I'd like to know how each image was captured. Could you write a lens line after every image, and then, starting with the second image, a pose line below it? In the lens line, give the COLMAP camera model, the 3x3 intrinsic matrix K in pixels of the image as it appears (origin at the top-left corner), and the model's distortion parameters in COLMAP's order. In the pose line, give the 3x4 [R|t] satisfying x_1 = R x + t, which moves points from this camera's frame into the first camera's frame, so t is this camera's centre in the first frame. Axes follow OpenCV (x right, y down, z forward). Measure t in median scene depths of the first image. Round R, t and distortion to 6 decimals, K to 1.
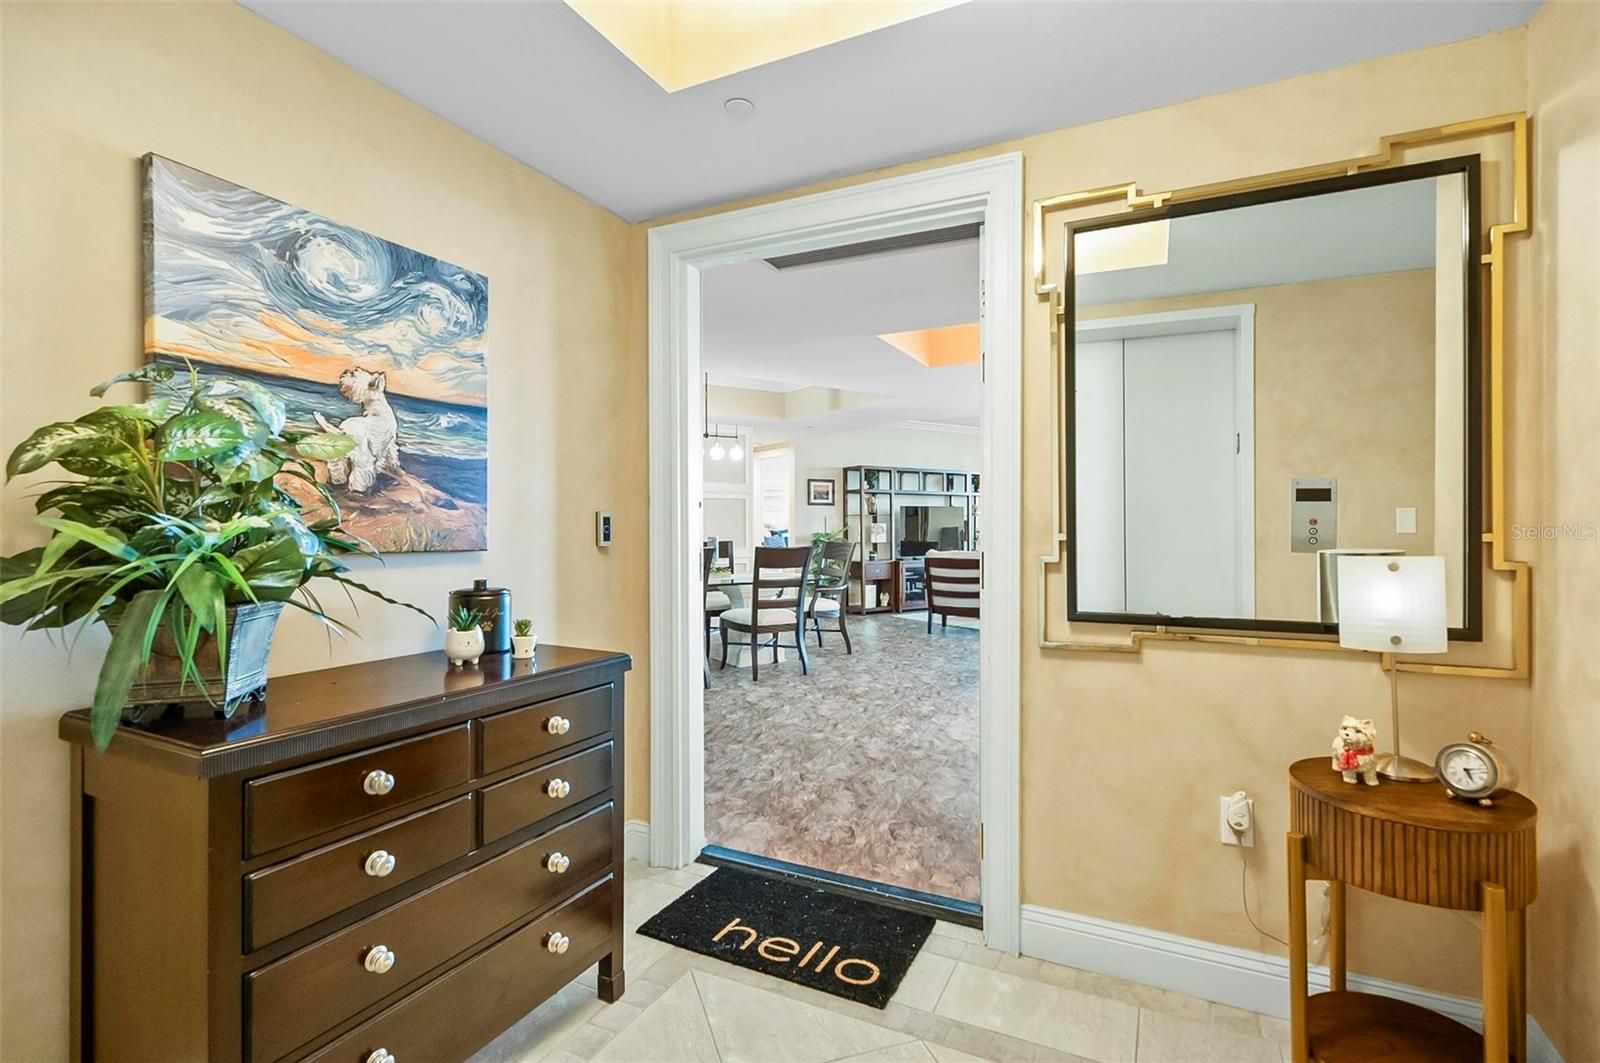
lens RADIAL K [[750.1, 0, 798.2], [0, 750.1, 525.7], [0, 0, 1]] dist [0.004591, -0.001981]
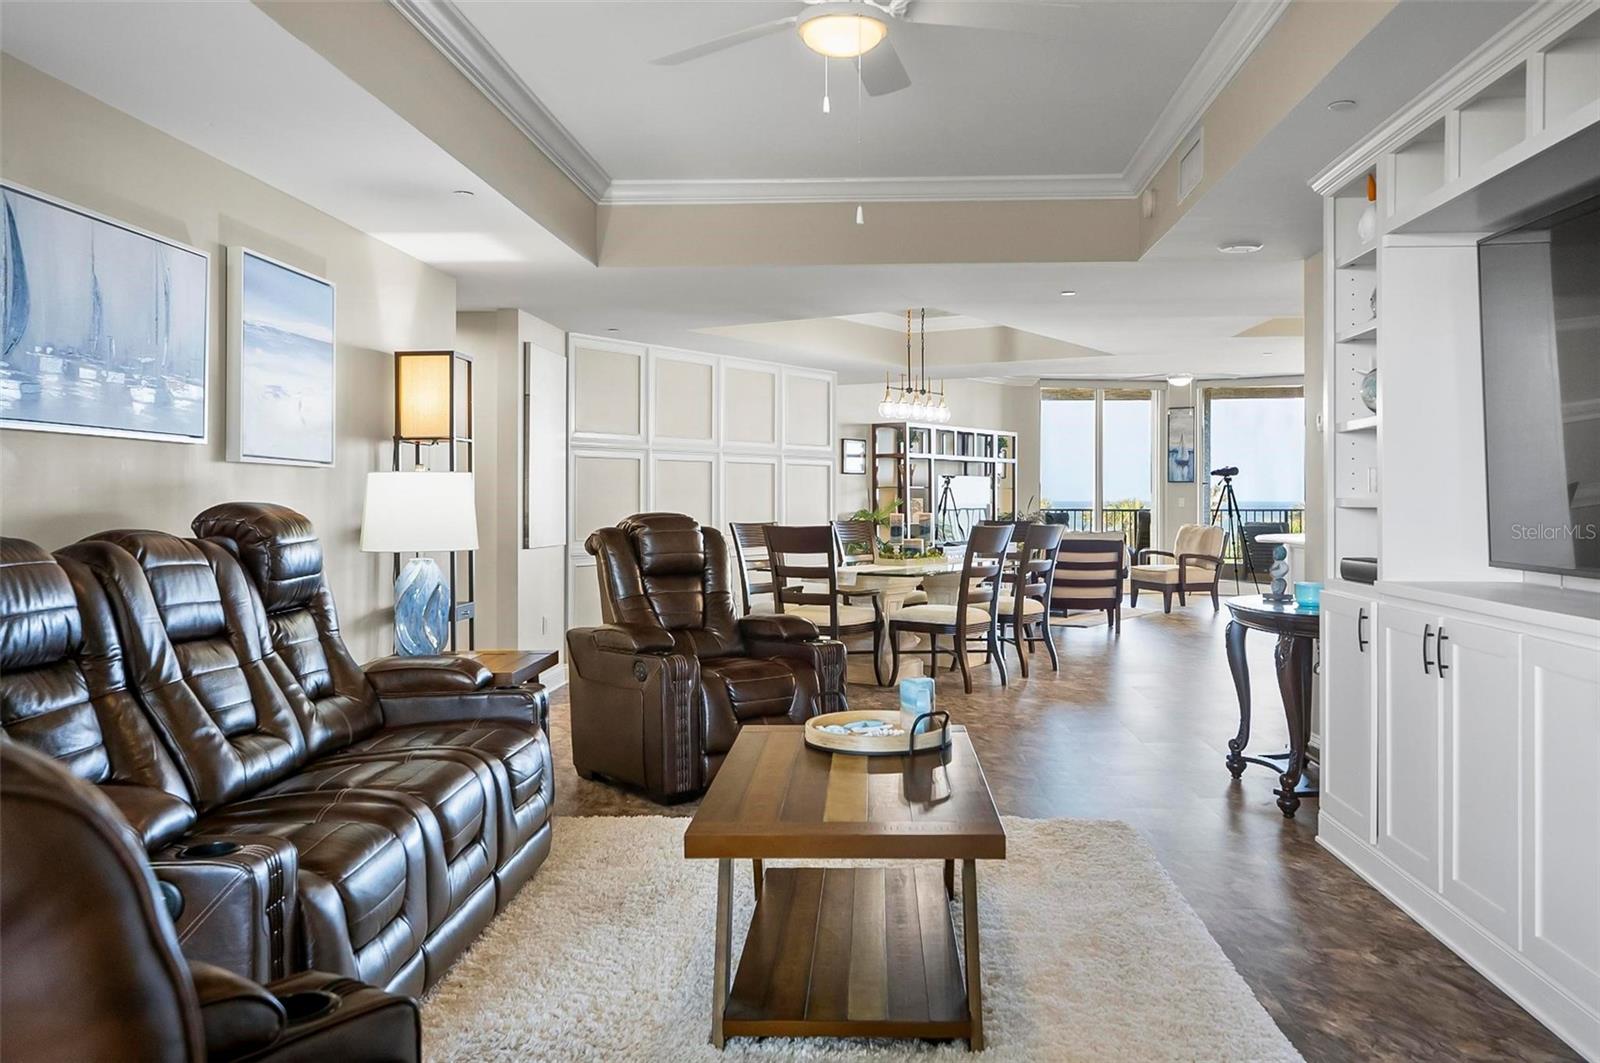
lens RADIAL K [[1296.2, 0, 805.4], [0, 1296.2, 525.2], [0, 0, 1]] dist [0.008819, 0.008897]
pose [[0.926376, -0.006668, 0.376540, -0.489817], [0.000325, 0.999857, 0.016908, 0.001817], [-0.376599, -0.015541, 0.926246, -0.172239]]
